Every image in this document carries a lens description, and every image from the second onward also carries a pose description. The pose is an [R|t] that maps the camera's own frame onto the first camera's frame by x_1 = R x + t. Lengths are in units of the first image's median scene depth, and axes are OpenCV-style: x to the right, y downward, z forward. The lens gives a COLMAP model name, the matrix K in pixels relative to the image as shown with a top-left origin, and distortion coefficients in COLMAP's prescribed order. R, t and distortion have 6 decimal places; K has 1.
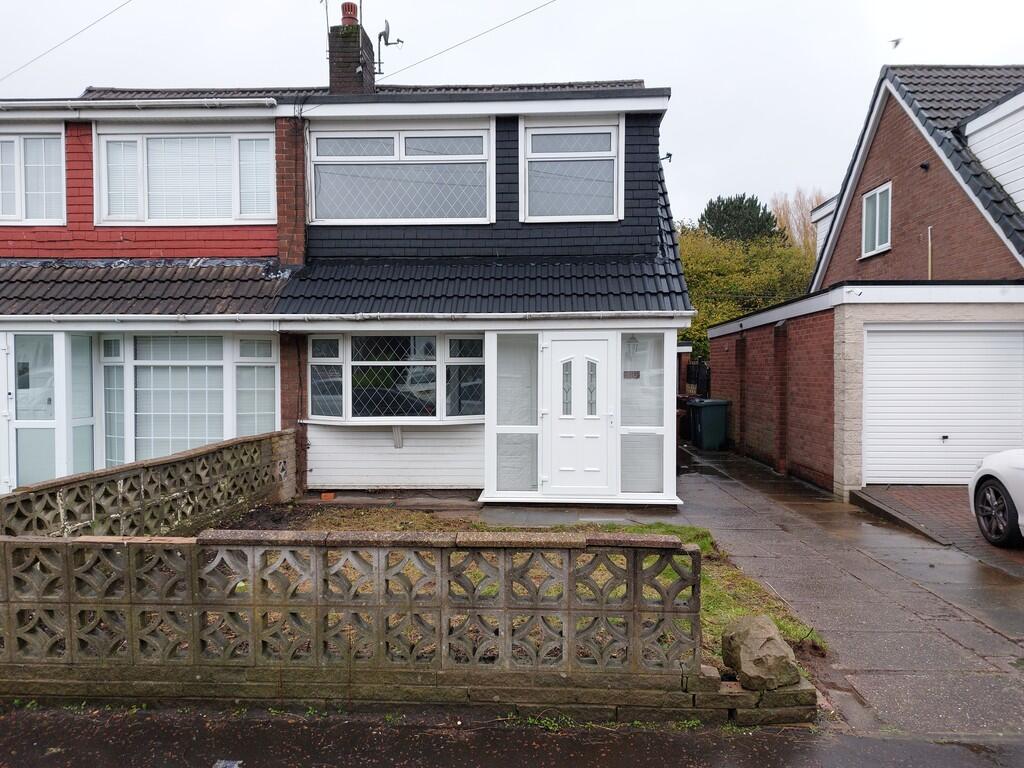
lens RADIAL K [[731.5, 0, 510.3], [0, 731.5, 388.6], [0, 0, 1]] dist [0.094647, -0.099106]
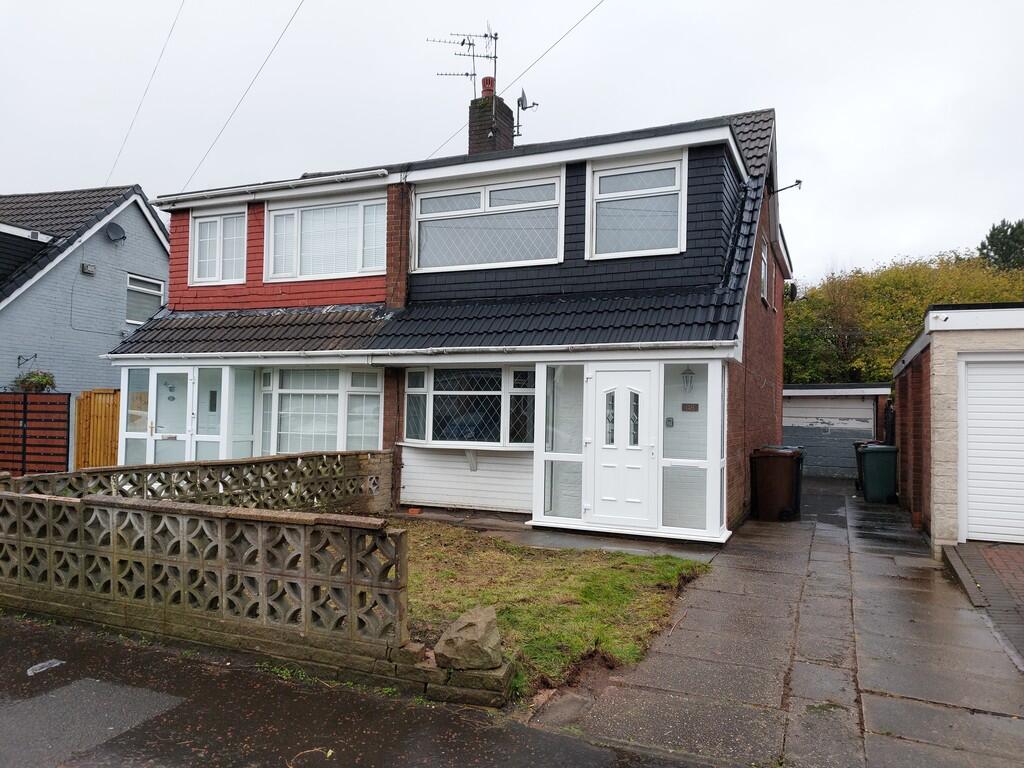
lens RADIAL K [[731.5, 0, 510.3], [0, 731.5, 388.6], [0, 0, 1]] dist [0.094647, -0.099106]
pose [[0.933247, 0.007850, -0.359149, 0.291377], [-0.030954, 0.997800, -0.058626, 0.020896], [0.357899, 0.065830, 0.931437, -0.000468]]
